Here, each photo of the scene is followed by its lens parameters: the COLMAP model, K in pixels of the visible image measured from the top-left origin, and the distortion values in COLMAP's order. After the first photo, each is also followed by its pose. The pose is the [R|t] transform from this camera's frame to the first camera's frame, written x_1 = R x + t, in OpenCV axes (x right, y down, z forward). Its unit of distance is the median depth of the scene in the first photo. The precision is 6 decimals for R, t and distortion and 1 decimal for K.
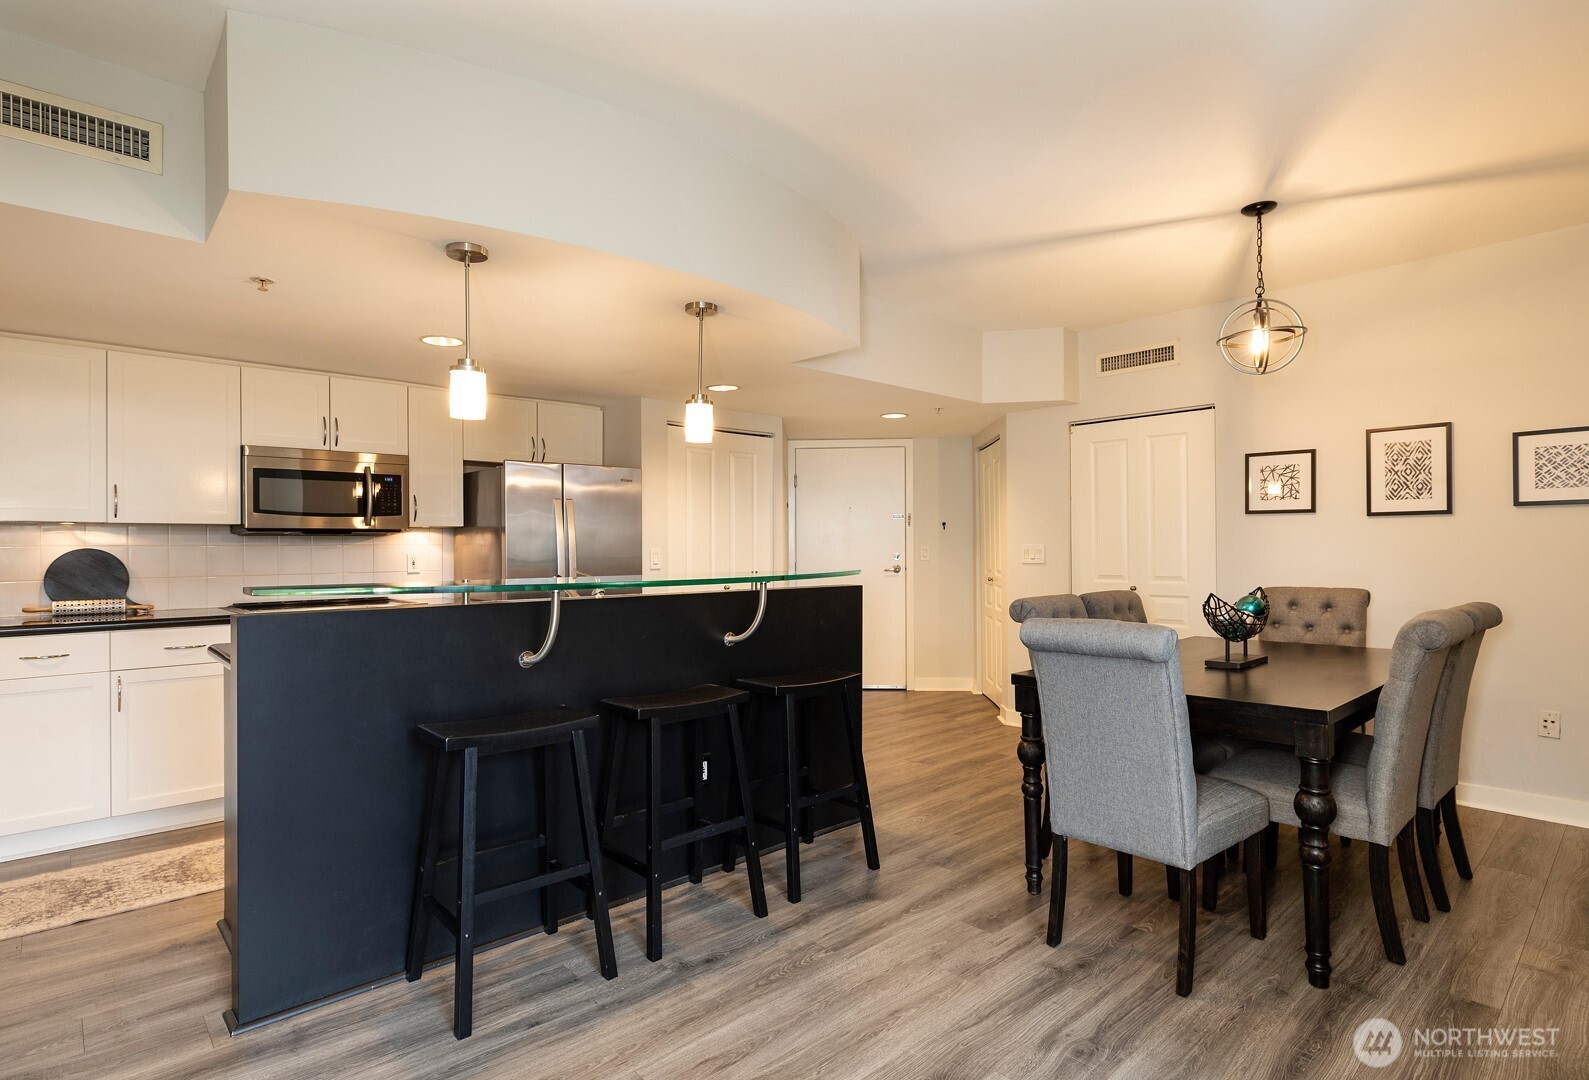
lens RADIAL K [[803.0, 0, 773.4], [0, 803.0, 562.2], [0, 0, 1]] dist [0.002382, 0.000225]
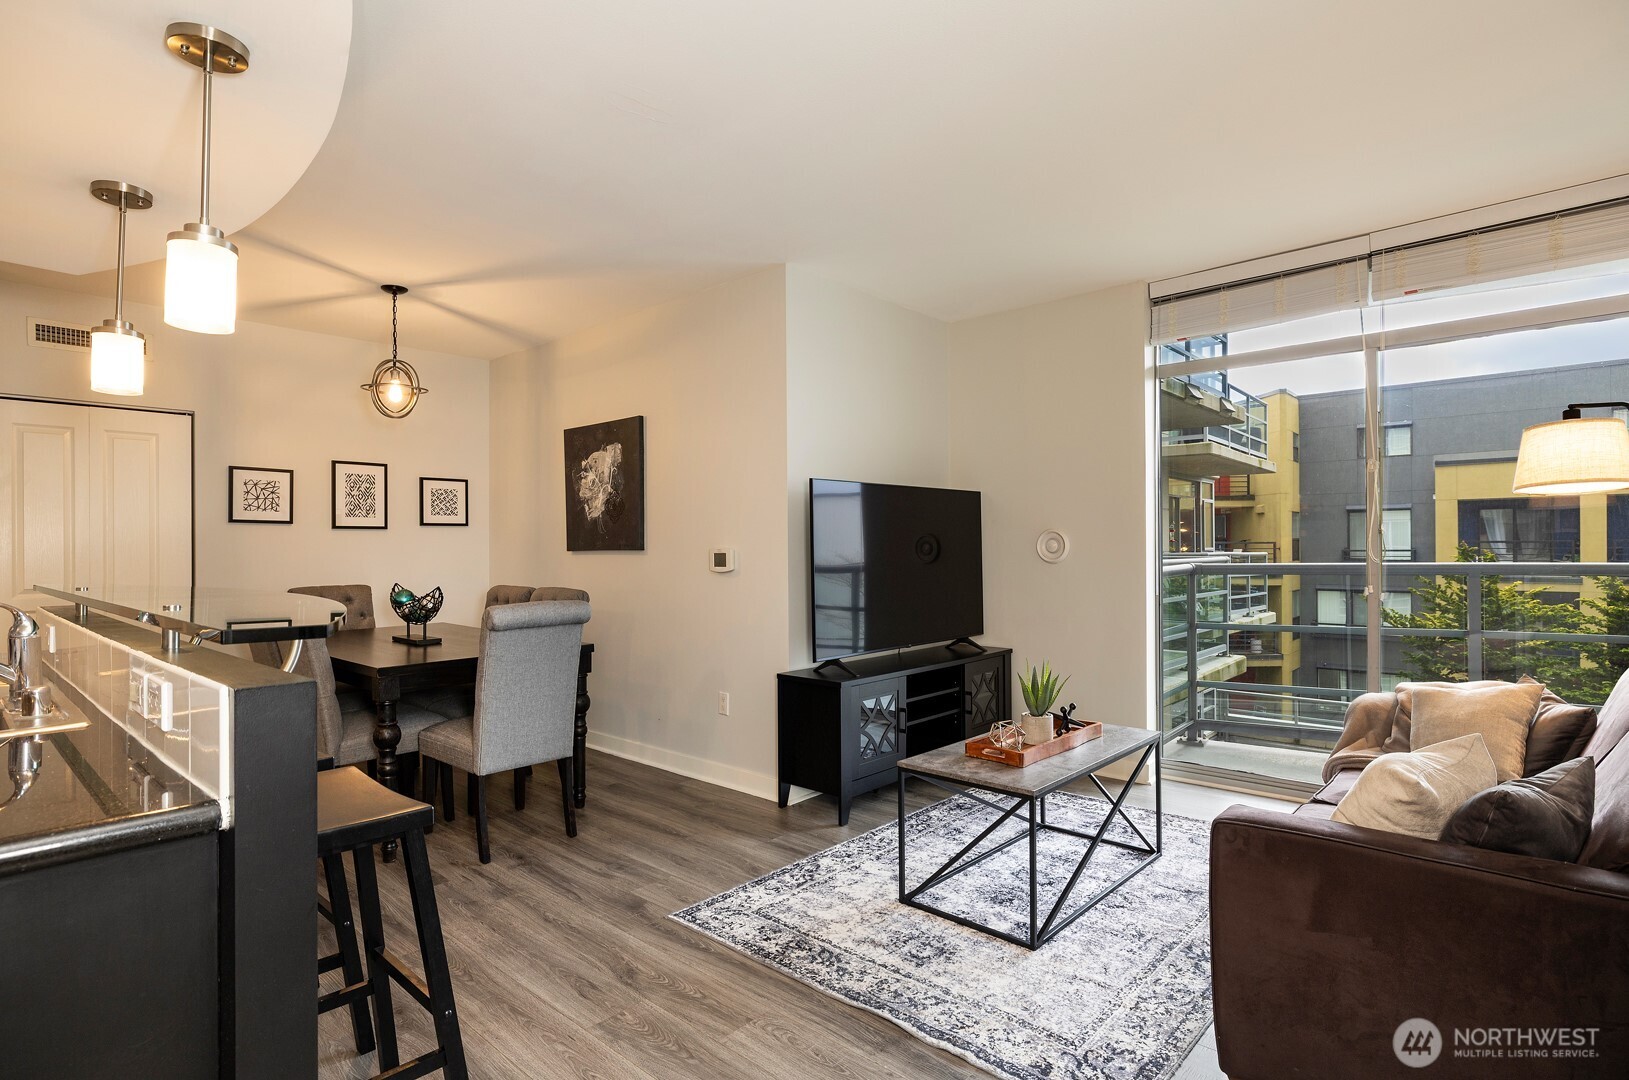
lens RADIAL K [[837.0, 0, 811.1], [0, 837.0, 546.3], [0, 0, 1]] dist [0.000322, -0.000485]
pose [[-0.098633, 0.009247, 0.995081, -0.676727], [0.026533, 0.999626, -0.006659, -0.000842], [-0.994770, 0.025745, -0.098841, 0.400792]]
